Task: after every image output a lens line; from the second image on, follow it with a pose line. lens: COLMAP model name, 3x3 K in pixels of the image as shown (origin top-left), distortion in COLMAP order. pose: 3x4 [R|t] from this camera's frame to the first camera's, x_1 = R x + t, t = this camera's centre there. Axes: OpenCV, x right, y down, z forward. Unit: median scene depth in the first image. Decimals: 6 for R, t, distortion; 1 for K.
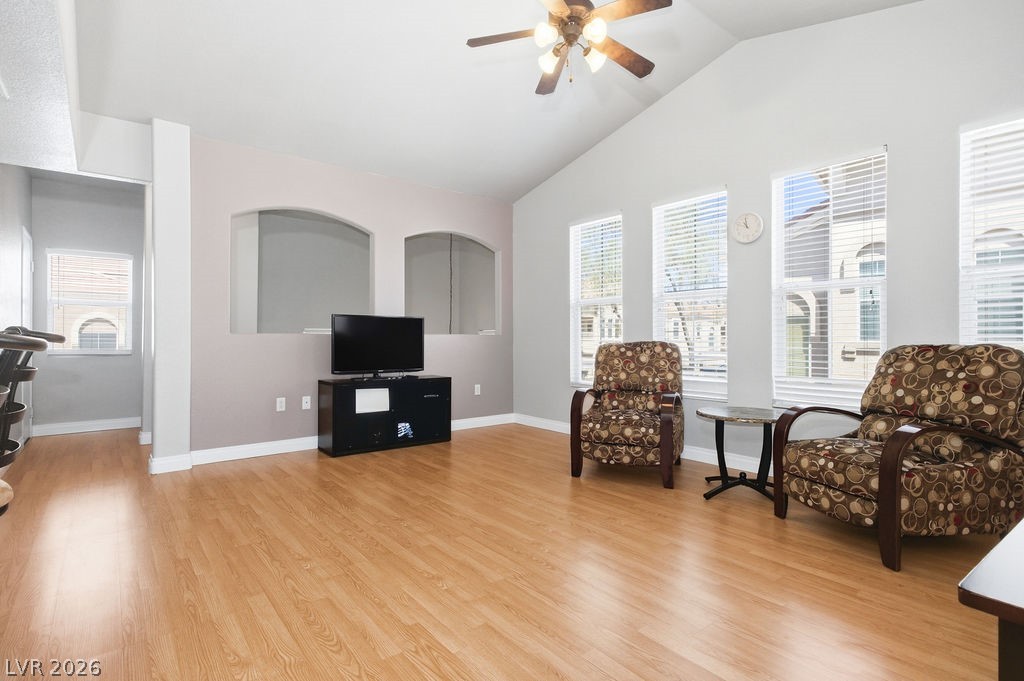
lens RADIAL K [[500.5, 0, 509.6], [0, 500.5, 340.6], [0, 0, 1]] dist [0.000939, 0.000349]
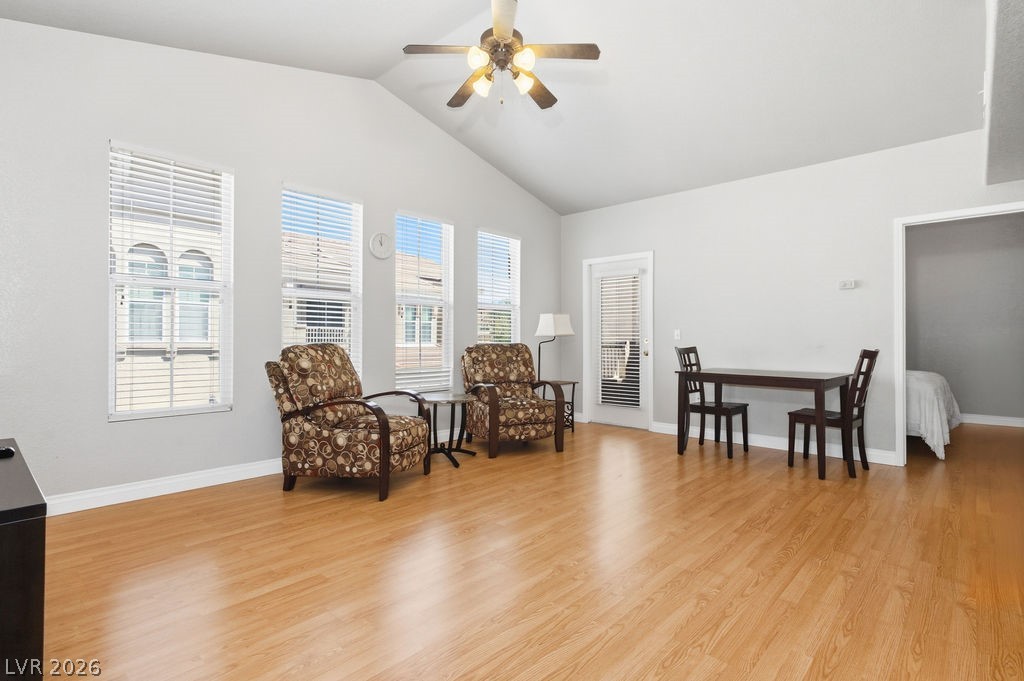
lens RADIAL K [[500.5, 0, 509.6], [0, 500.5, 340.6], [0, 0, 1]] dist [0.000939, 0.000349]
pose [[-0.140900, -0.003061, 0.990019, -1.033161], [-0.000953, 0.999995, 0.002956, -0.009224], [-0.990023, -0.000527, -0.140902, 1.232455]]
